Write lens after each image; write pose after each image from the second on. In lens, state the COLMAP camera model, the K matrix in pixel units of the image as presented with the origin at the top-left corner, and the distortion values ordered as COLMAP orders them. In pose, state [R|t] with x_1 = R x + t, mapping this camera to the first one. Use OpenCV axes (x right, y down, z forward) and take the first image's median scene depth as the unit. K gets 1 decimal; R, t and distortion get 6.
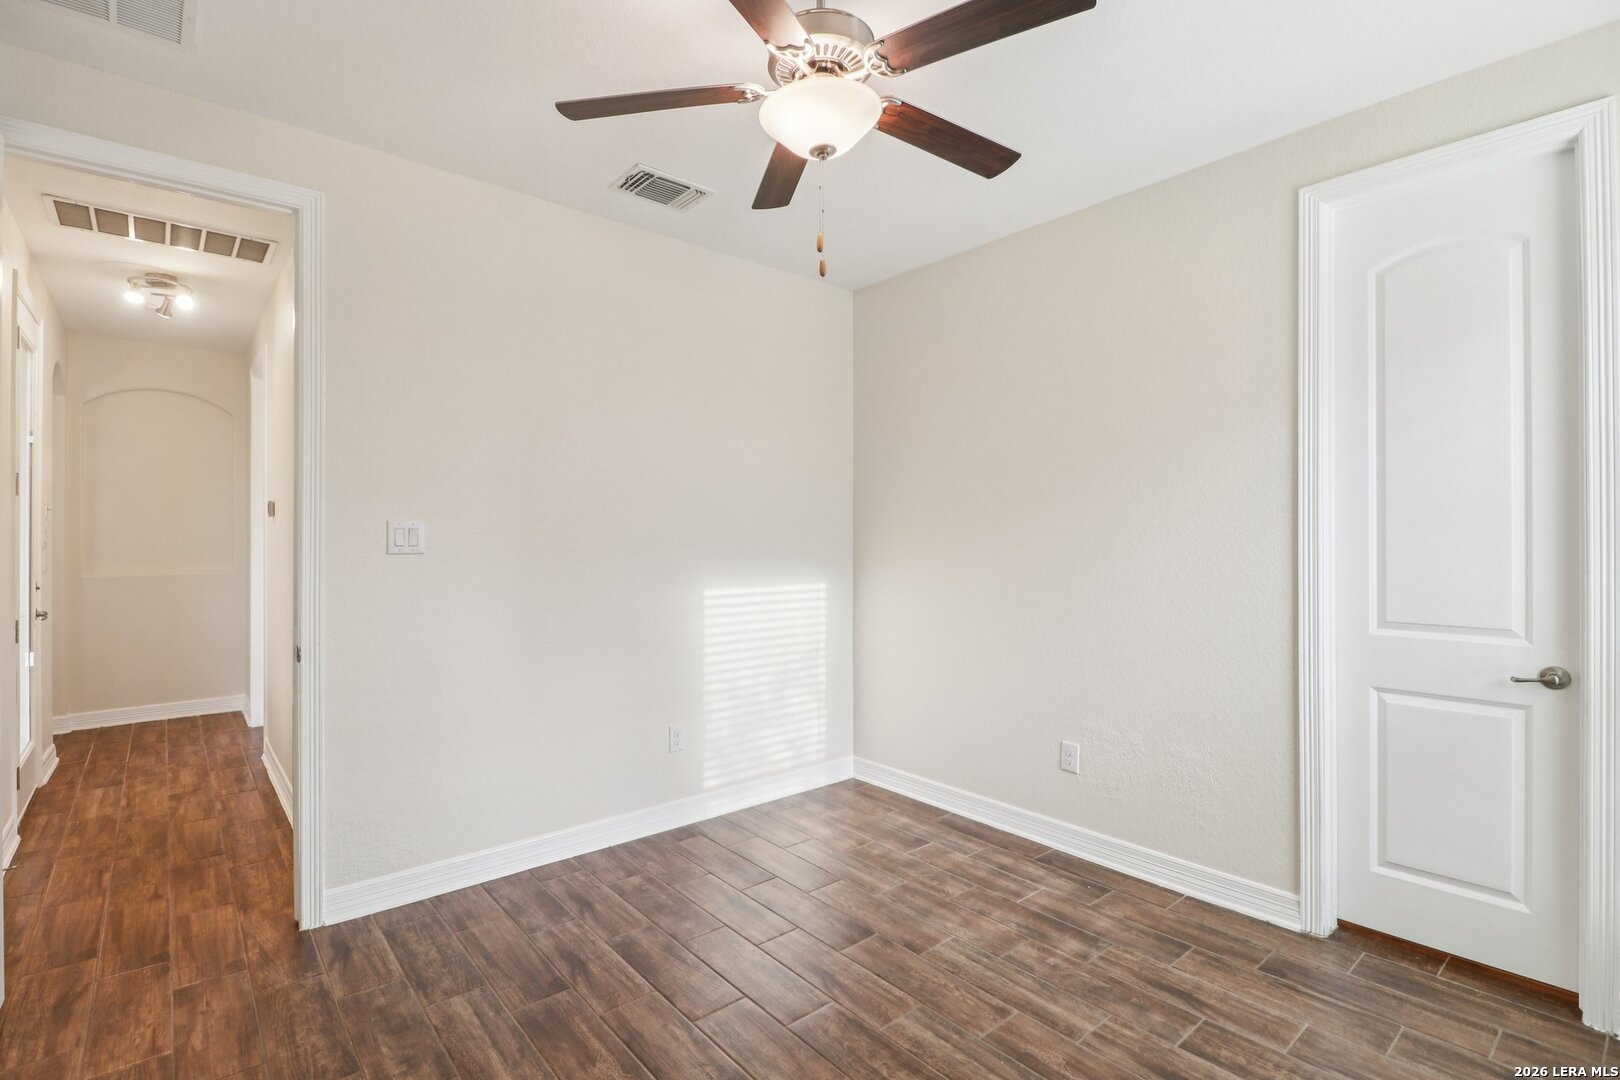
lens RADIAL K [[758.8, 0, 802.4], [0, 758.8, 539.9], [0, 0, 1]] dist [0.005058, -0.005073]
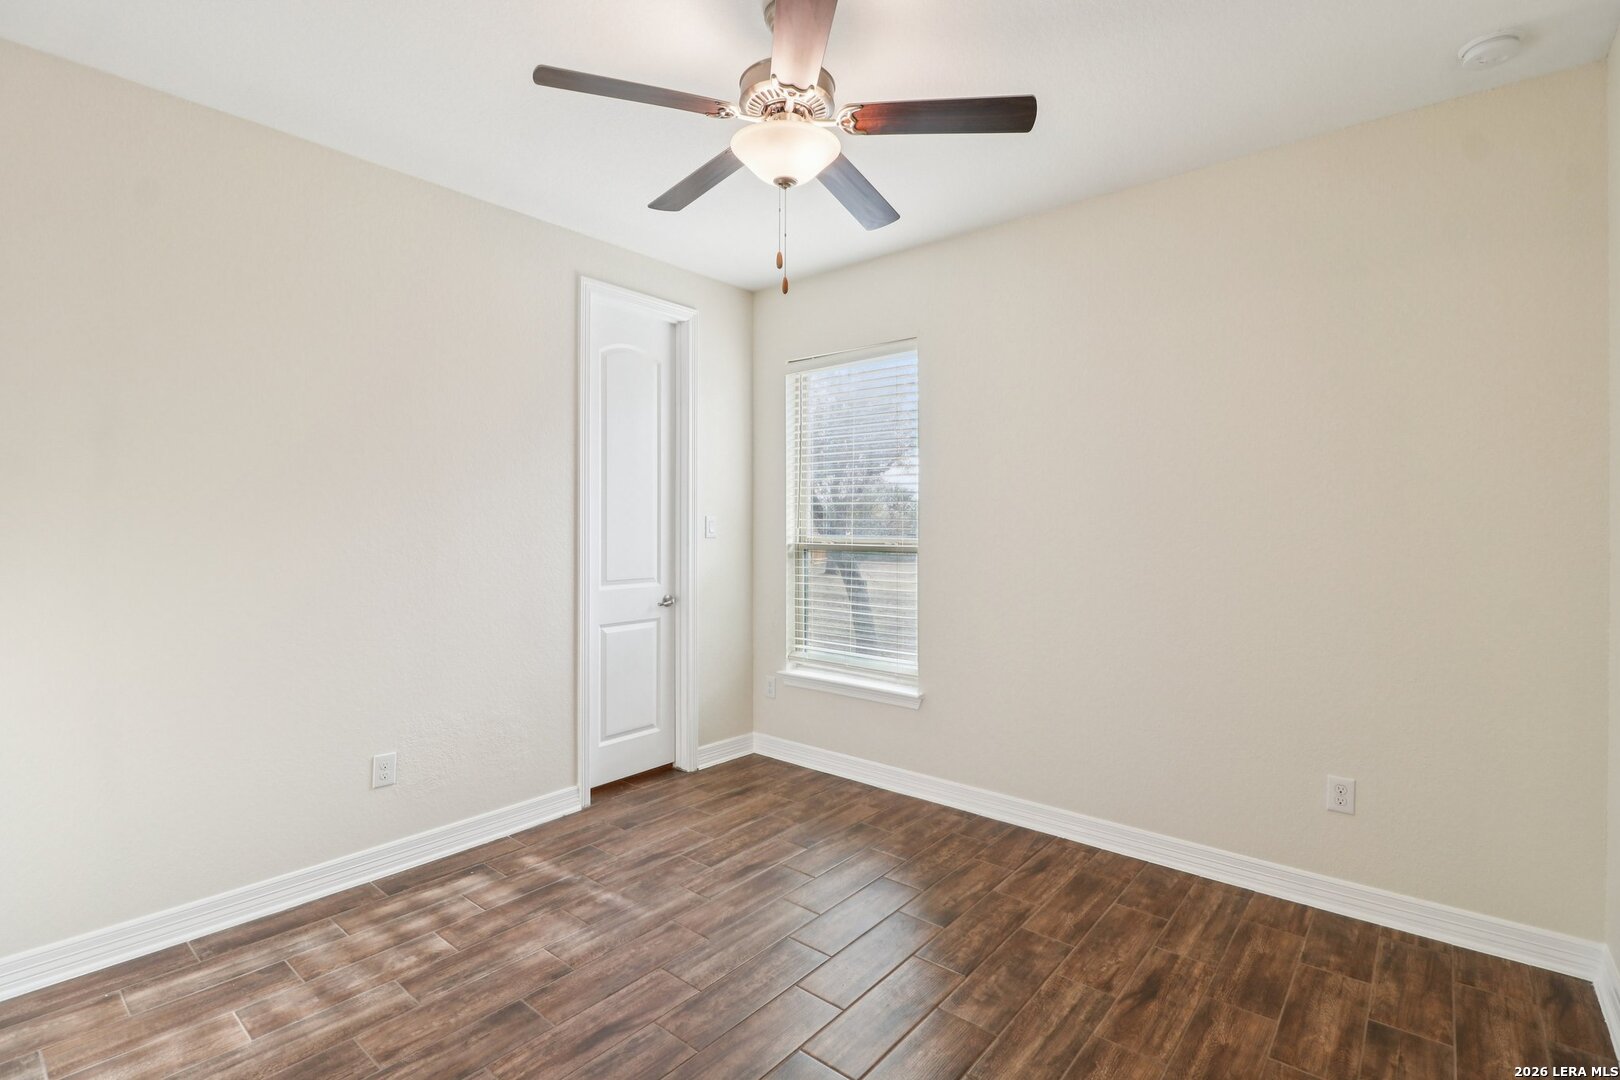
lens RADIAL K [[758.8, 0, 803.7], [0, 758.8, 530.3], [0, 0, 1]] dist [0.005058, -0.005073]
pose [[-0.179502, -0.007648, 0.983728, -0.812499], [-0.001430, 0.999971, 0.007513, -0.007229], [-0.983757, -0.000059, -0.179507, 0.879148]]
